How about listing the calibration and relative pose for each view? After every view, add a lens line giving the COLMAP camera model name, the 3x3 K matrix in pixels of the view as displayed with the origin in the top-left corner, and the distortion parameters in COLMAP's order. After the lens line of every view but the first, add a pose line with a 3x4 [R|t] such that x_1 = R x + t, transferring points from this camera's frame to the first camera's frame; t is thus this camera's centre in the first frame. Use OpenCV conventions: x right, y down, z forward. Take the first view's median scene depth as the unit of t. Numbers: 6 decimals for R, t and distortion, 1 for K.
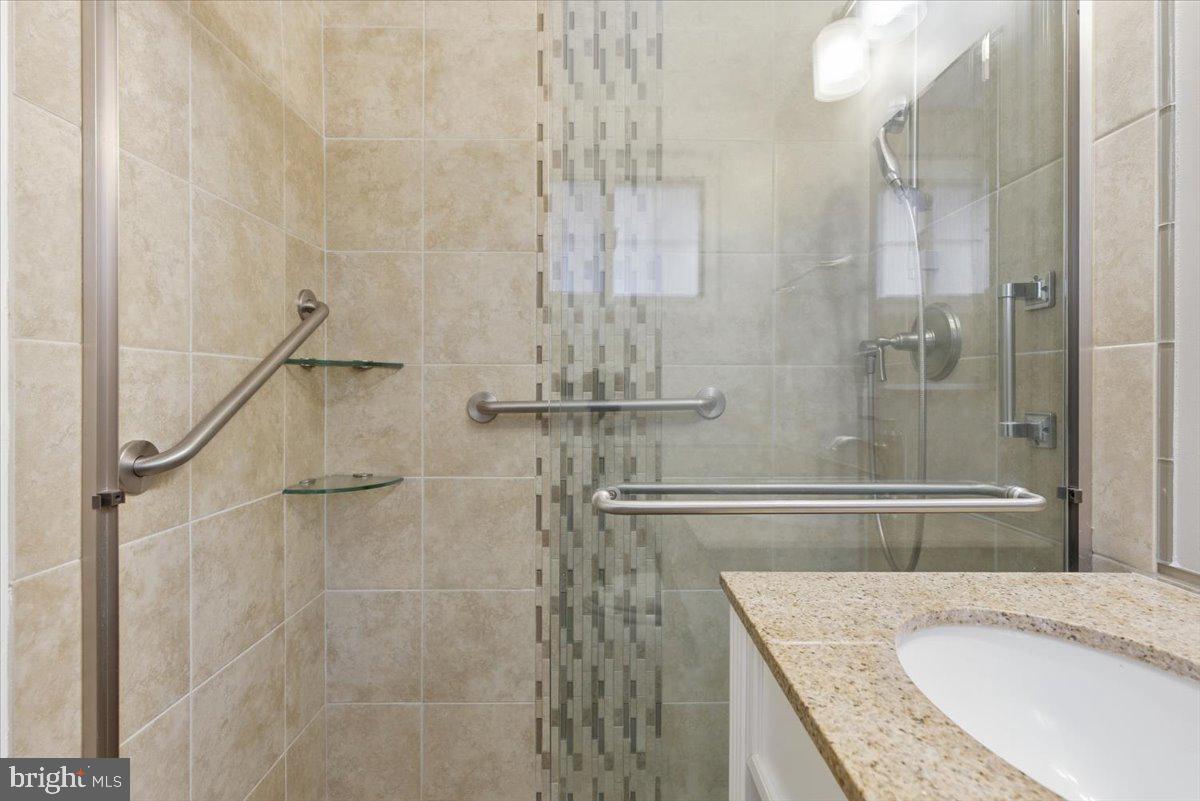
lens RADIAL K [[556.4, 0, 601.3], [0, 556.4, 388.4], [0, 0, 1]] dist [-0.000634, -0.000059]
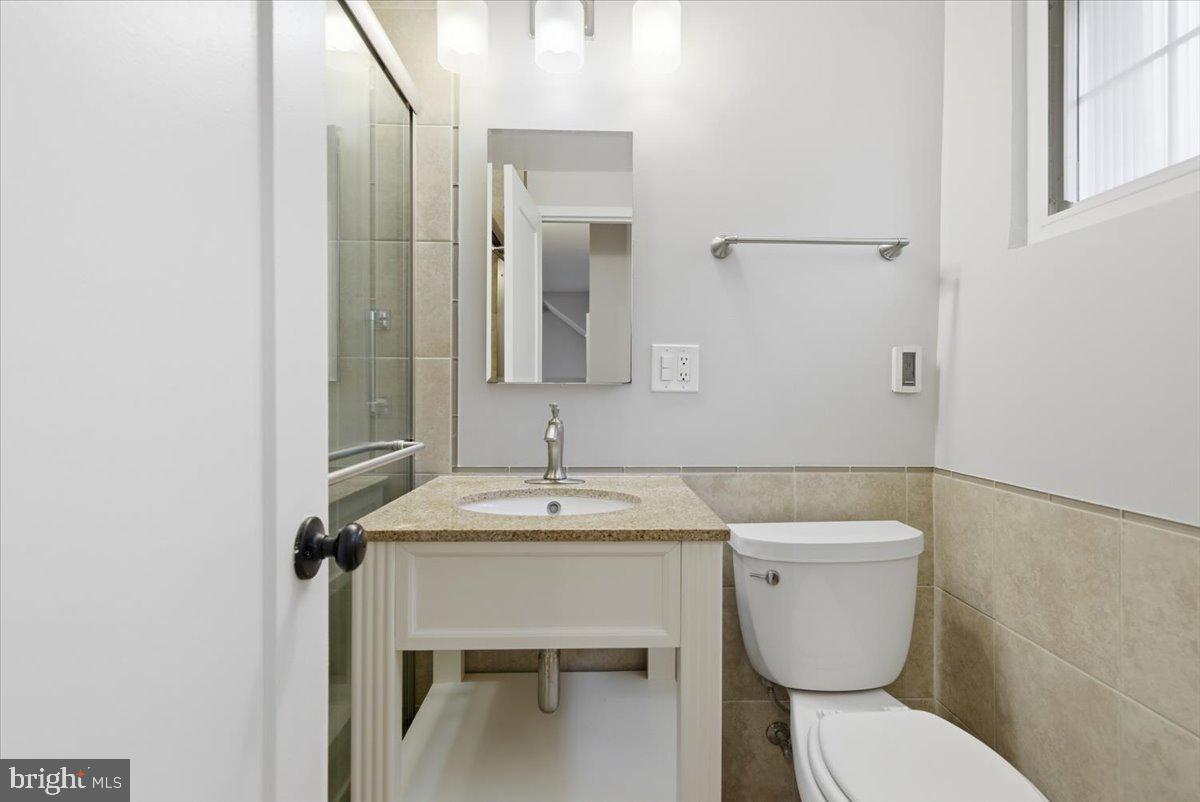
lens RADIAL K [[556.4, 0, 601.3], [0, 556.4, 388.9], [0, 0, 1]] dist [-0.000634, -0.000059]
pose [[-0.025579, -0.000934, 0.999672, -1.021090], [-0.000948, 0.999999, 0.000910, 0.027463], [-0.999672, -0.000925, -0.025580, 0.508847]]
